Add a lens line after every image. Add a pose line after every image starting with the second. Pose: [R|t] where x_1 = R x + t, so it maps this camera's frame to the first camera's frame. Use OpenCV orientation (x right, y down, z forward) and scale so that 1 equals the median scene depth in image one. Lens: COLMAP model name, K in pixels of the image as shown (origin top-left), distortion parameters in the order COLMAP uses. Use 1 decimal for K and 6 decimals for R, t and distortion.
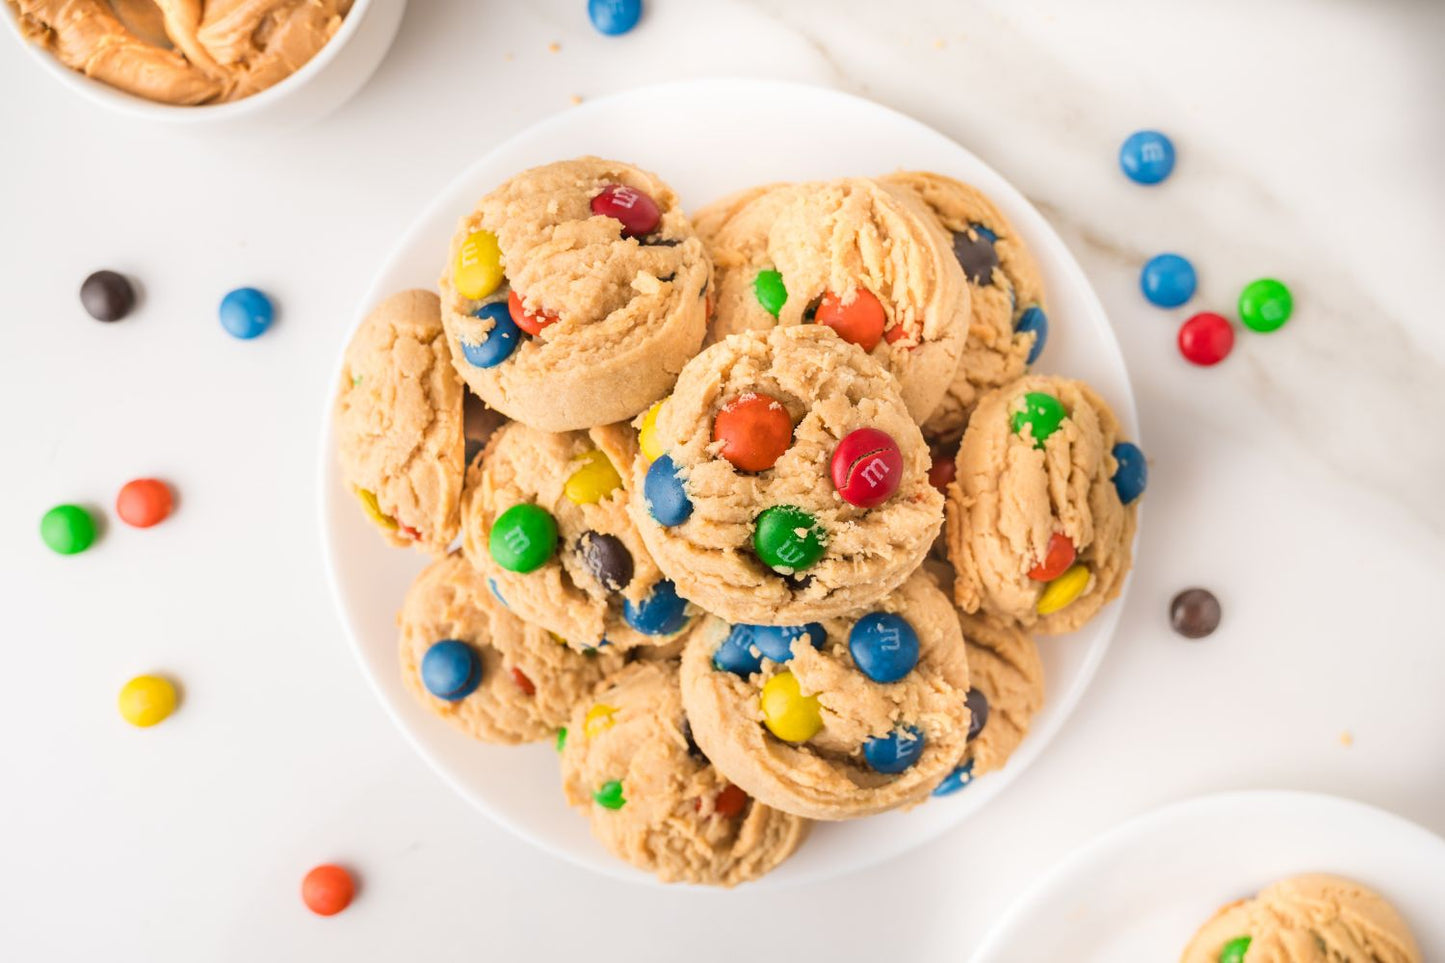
lens RADIAL K [[1145.7, 0, 730.1], [0, 1145.7, 405.4], [0, 0, 1]] dist [-0.002380, -0.005471]
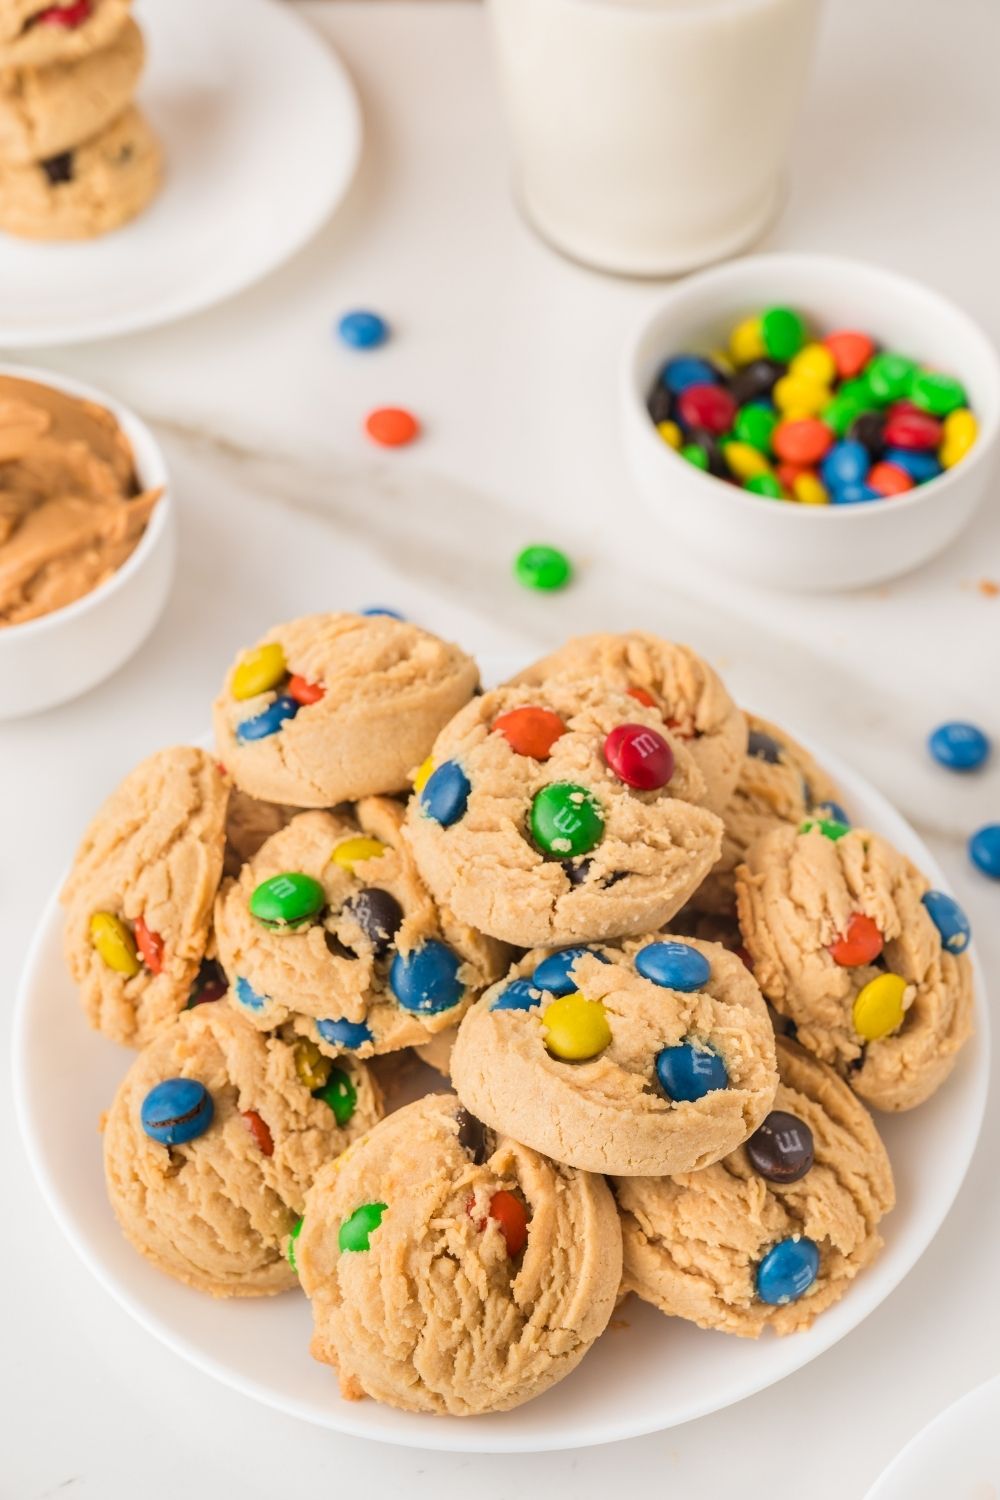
lens RADIAL K [[2961.1, 0, 493.5], [0, 2961.1, 748.0], [0, 0, 1]] dist [0.017169, -0.143978]
pose [[0.999951, 0.000815, 0.009909, -0.035423], [0.006229, 0.725409, -0.688290, 1.734823], [-0.007750, 0.688317, 0.725368, -0.869088]]
